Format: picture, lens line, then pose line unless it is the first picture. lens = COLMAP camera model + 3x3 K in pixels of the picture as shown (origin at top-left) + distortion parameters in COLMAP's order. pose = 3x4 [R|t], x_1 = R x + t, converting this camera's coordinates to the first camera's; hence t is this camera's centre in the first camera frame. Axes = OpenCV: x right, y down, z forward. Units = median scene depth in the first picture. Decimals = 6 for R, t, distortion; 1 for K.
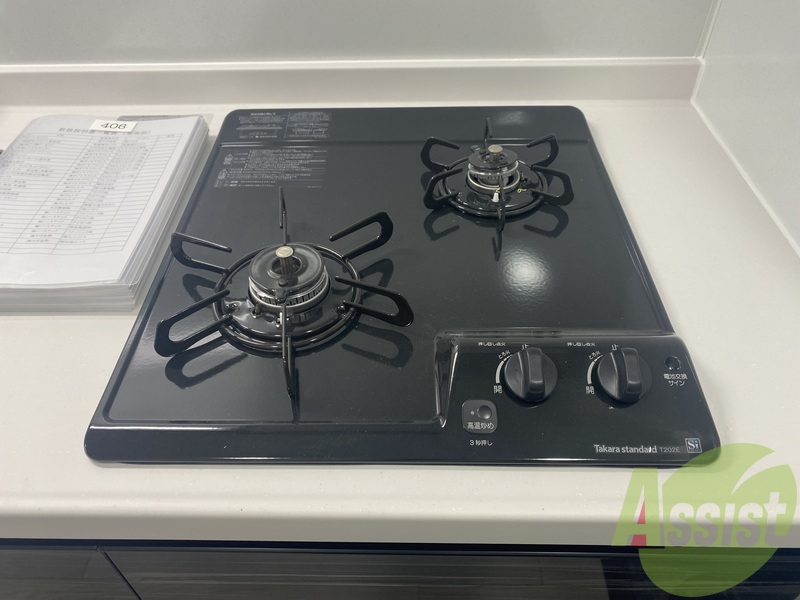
lens RADIAL K [[636.1, 0, 400.0], [0, 636.1, 300.0], [0, 0, 1]] dist [0.006792, 0.002562]
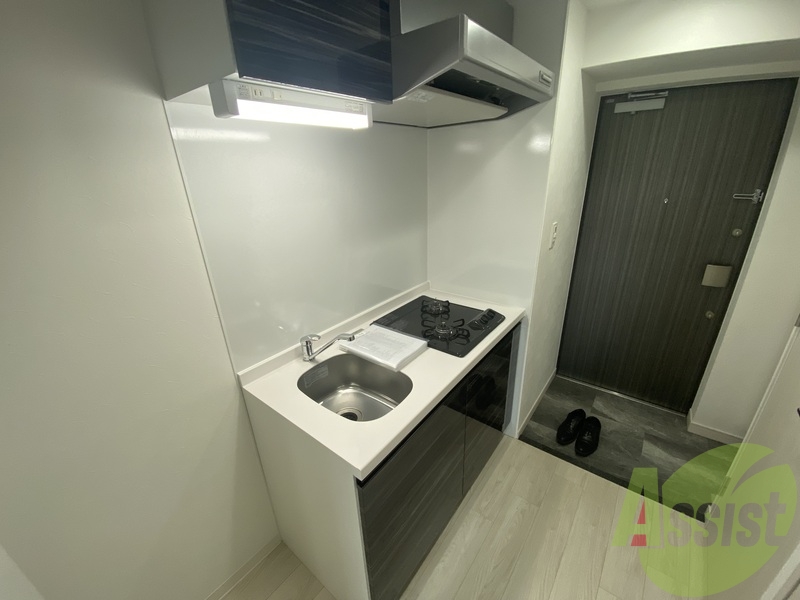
lens RADIAL K [[326.9, 0, 400.0], [0, 326.9, 298.6], [0, 0, 1]] dist [0.019076, -0.019548]
pose [[0.605086, -0.294577, 0.739659, -1.600010], [0.566342, 0.812222, -0.139826, -0.044893], [-0.559578, 0.503508, 0.658295, -0.465113]]
